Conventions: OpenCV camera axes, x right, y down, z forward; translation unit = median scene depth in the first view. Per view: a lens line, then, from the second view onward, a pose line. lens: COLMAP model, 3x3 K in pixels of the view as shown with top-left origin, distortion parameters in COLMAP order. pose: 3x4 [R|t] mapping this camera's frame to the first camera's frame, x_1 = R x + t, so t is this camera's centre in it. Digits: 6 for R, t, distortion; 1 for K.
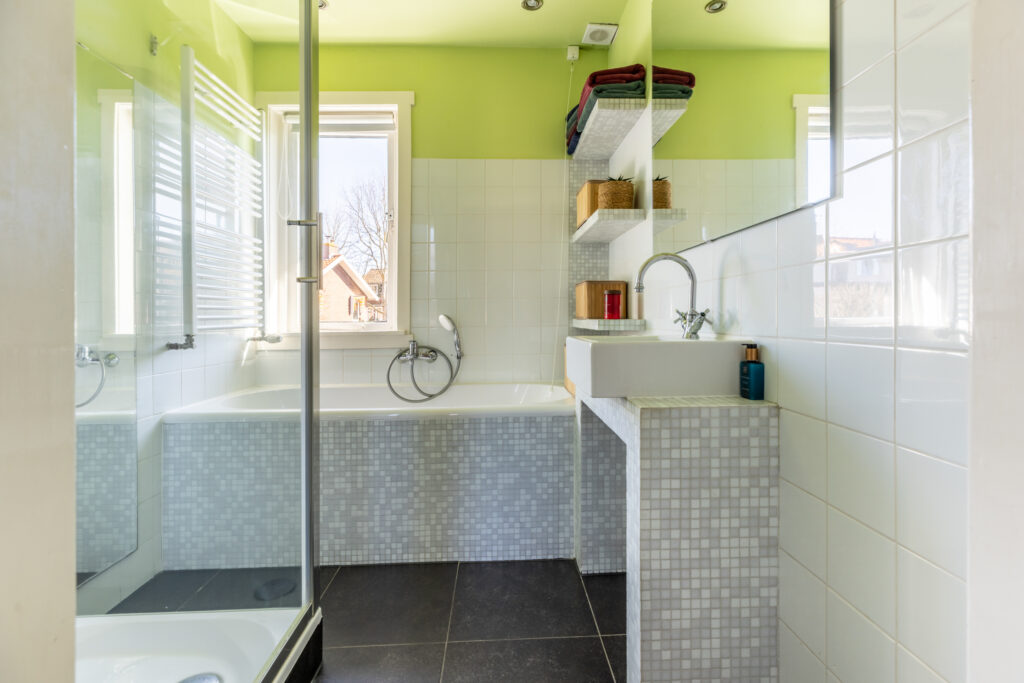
lens RADIAL K [[465.6, 0, 513.0], [0, 465.6, 319.1], [0, 0, 1]] dist [0.006725, 0.000239]
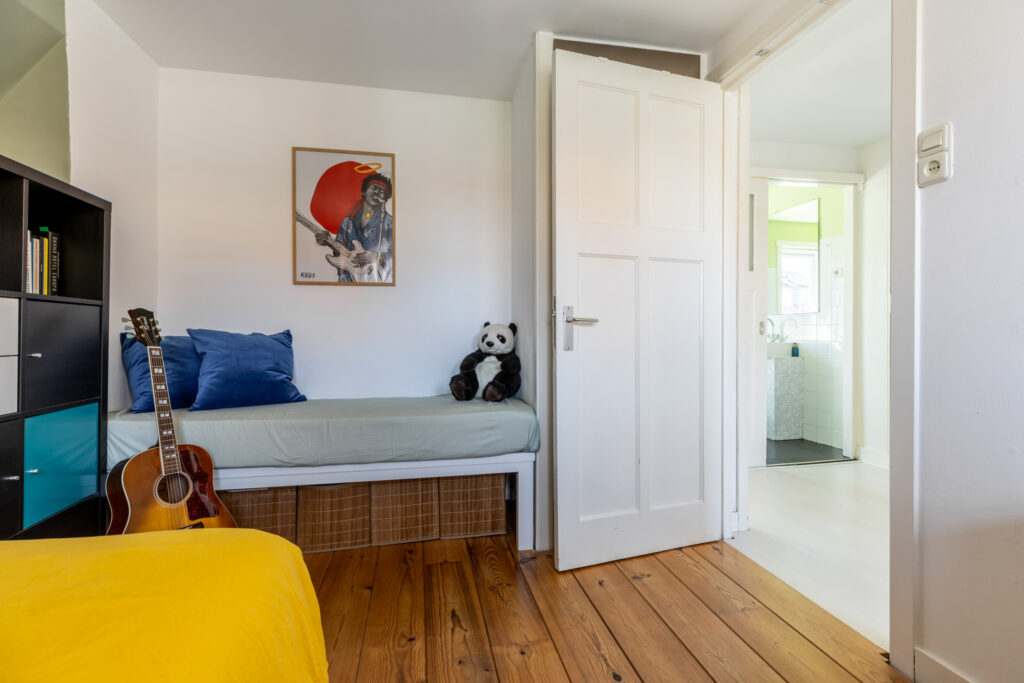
lens RADIAL K [[474.9, 0, 512.0], [0, 474.9, 341.5], [0, 0, 1]] dist [0.003147, 0.000194]
pose [[0.986643, 0.000528, 0.162894, -2.600425], [-0.000698, 0.999999, 0.000981, 0.039667], [-0.162893, -0.001081, 0.986643, -2.675817]]
